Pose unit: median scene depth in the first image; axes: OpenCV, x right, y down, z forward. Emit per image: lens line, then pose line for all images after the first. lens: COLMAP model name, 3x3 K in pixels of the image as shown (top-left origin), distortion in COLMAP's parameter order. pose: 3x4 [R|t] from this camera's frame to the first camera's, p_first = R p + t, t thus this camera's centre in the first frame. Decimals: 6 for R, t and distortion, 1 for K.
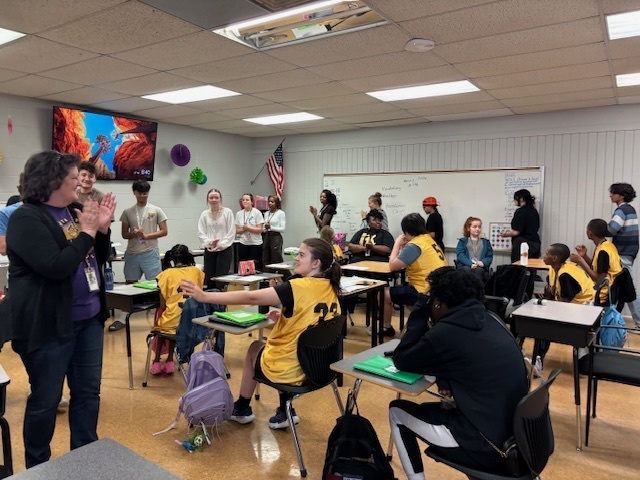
lens RADIAL K [[483.9, 0, 318.8], [0, 483.9, 238.5], [0, 0, 1]] dist [0.027277, -0.015378]
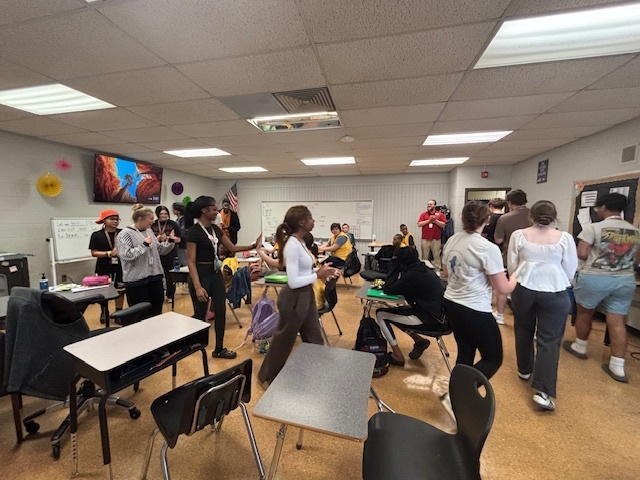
lens RADIAL K [[256.2, 0, 321.7], [0, 256.2, 242.4], [0, 0, 1]] dist [0.001802, 0.000101]
pose [[0.935454, -0.041537, 0.350998, -0.205118], [0.032501, 0.998972, 0.031600, -0.002145], [-0.351950, -0.018153, 0.935843, 0.016531]]
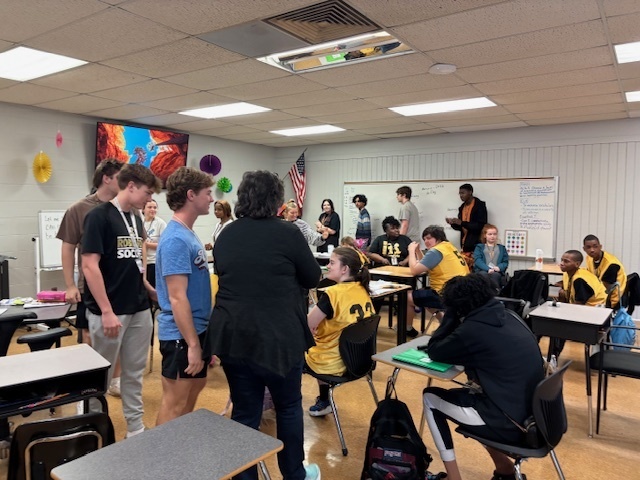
lens RADIAL K [[483.9, 0, 319.8], [0, 483.9, 237.9], [0, 0, 1]] dist [0.027277, -0.015378]
pose [[0.999768, 0.001639, -0.021491, -0.032458], [-0.001852, 0.999949, -0.009893, -0.004556], [0.021474, 0.009931, 0.999720, -0.070141]]
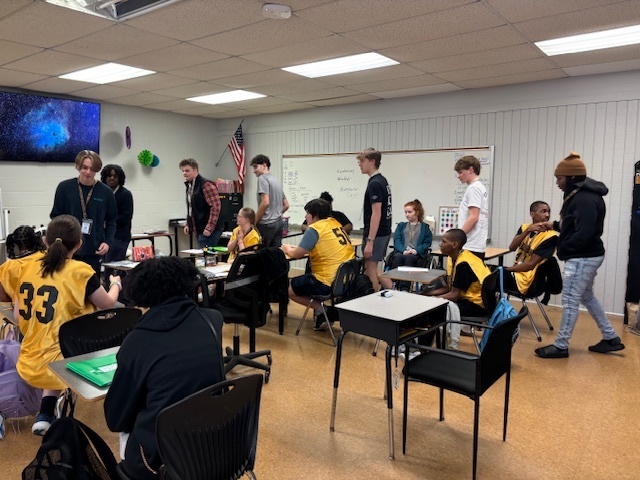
lens RADIAL K [[483.9, 0, 319.2], [0, 483.9, 240.7], [0, 0, 1]] dist [0.027277, -0.015378]
pose [[0.997056, 0.006358, -0.076408, 0.260077], [-0.003356, 0.999220, 0.039347, -0.002749], [0.076598, -0.038975, 0.996300, 0.056124]]
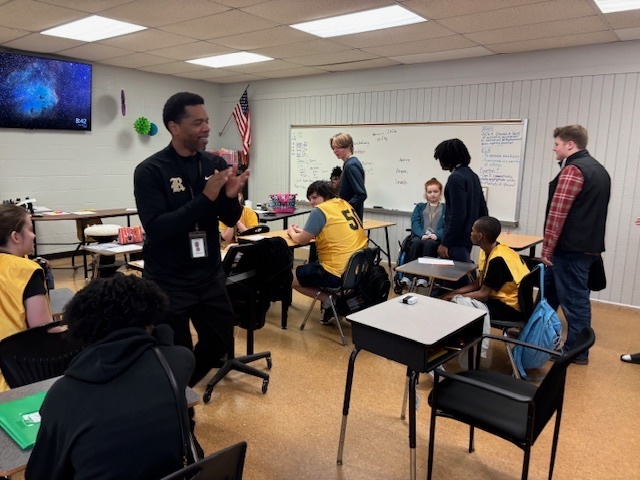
lens RADIAL K [[483.9, 0, 319.3], [0, 483.9, 234.5], [0, 0, 1]] dist [0.027277, -0.015378]
pose [[0.995136, 0.031259, -0.093416, 0.250441], [-0.022910, 0.995755, 0.089152, -0.022628], [0.095806, -0.086578, 0.991628, 0.165398]]
